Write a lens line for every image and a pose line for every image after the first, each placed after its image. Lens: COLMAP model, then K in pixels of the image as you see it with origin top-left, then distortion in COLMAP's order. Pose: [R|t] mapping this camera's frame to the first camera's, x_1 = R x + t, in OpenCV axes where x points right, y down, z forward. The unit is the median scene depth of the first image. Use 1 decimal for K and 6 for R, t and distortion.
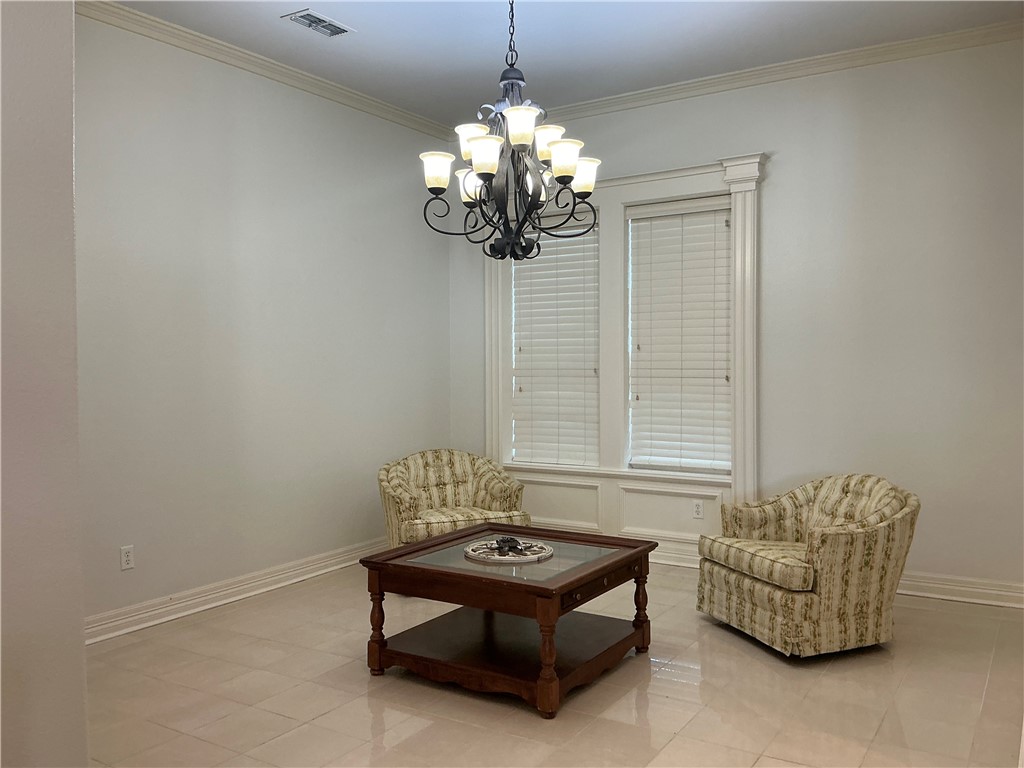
lens RADIAL K [[848.0, 0, 510.1], [0, 848.0, 373.1], [0, 0, 1]] dist [0.126542, -0.286495]
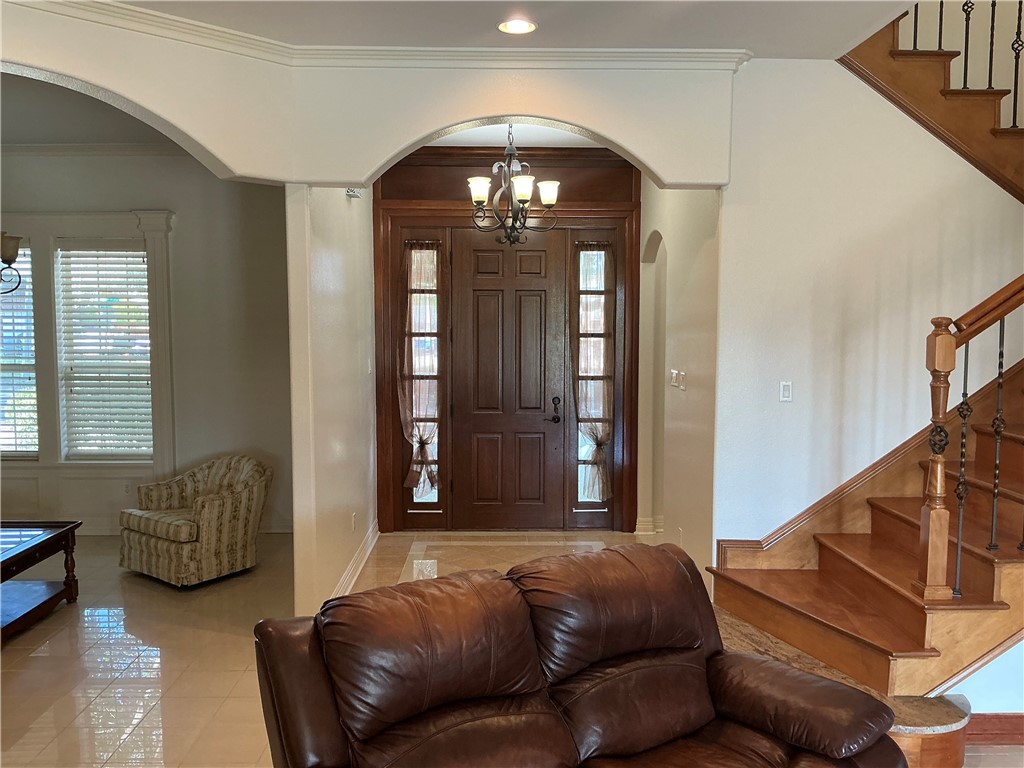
lens RADIAL K [[848.0, 0, 510.1], [0, 848.0, 373.1], [0, 0, 1]] dist [0.126542, -0.286495]
pose [[0.827209, -0.030693, 0.561055, -0.022137], [0.000260, 0.998528, 0.054241, -0.110788], [-0.561894, -0.044723, 0.825999, -0.495659]]
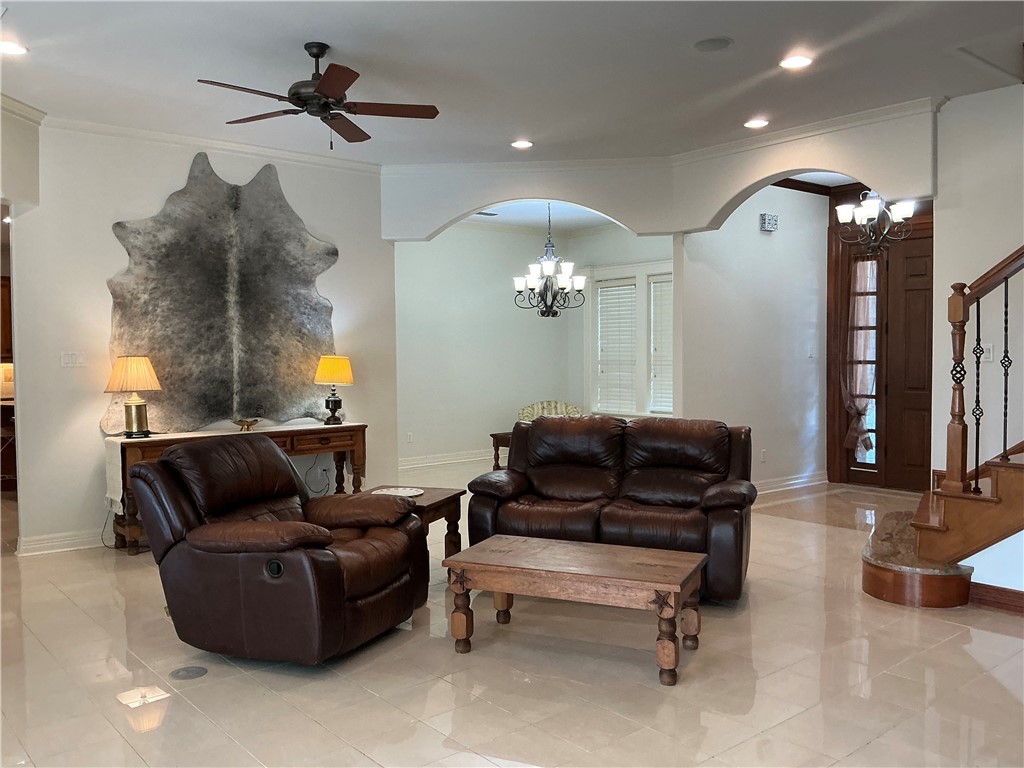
lens RADIAL K [[848.0, 0, 510.1], [0, 848.0, 373.1], [0, 0, 1]] dist [0.126542, -0.286495]
pose [[0.954252, 0.006821, -0.298926, 0.614175], [-0.002303, 0.999878, 0.015464, -0.009404], [0.298995, -0.014068, 0.954151, -1.360769]]
